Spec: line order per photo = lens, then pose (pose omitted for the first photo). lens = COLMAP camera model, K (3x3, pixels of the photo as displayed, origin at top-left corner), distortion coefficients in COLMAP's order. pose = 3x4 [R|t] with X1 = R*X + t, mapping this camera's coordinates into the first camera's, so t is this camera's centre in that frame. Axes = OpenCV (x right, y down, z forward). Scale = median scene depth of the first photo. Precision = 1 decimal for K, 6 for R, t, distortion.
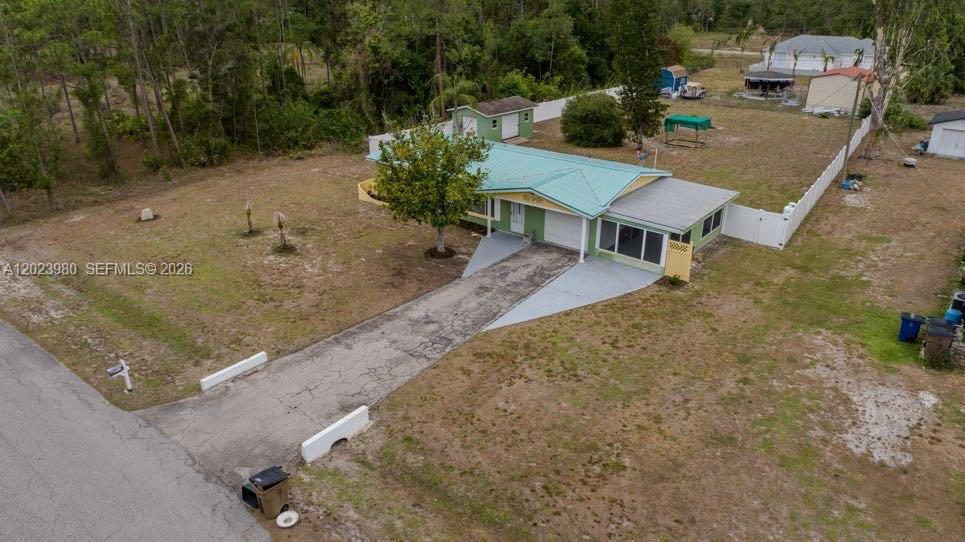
lens RADIAL K [[653.4, 0, 481.3], [0, 653.4, 271.0], [0, 0, 1]] dist [-0.015333, 0.016514]
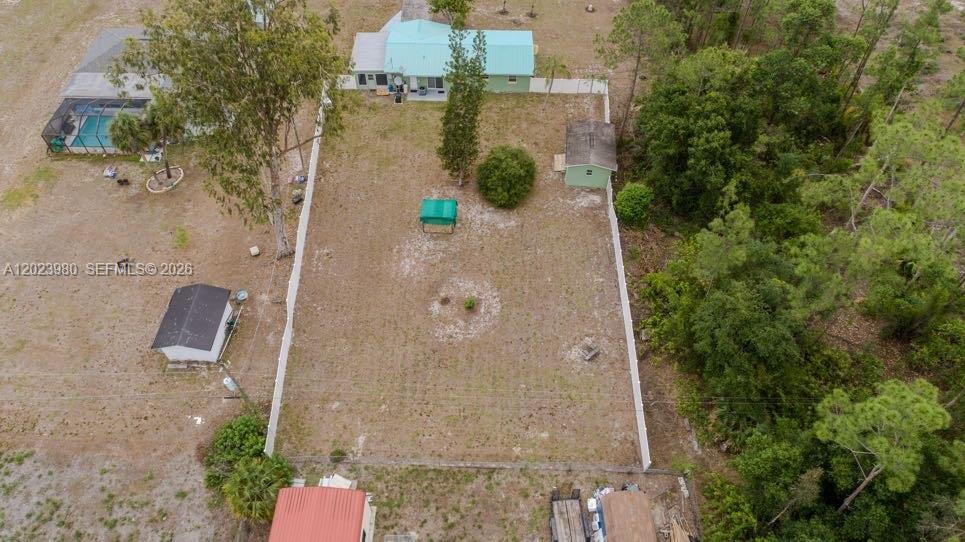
lens RADIAL K [[653.4, 0, 481.3], [0, 653.4, 271.0], [0, 0, 1]] dist [-0.015333, 0.016514]
pose [[-0.793642, 0.472343, -0.383438, 1.250593], [-0.252570, 0.317573, 0.913978, -2.075922], [0.553481, 0.822216, -0.132740, 2.200591]]
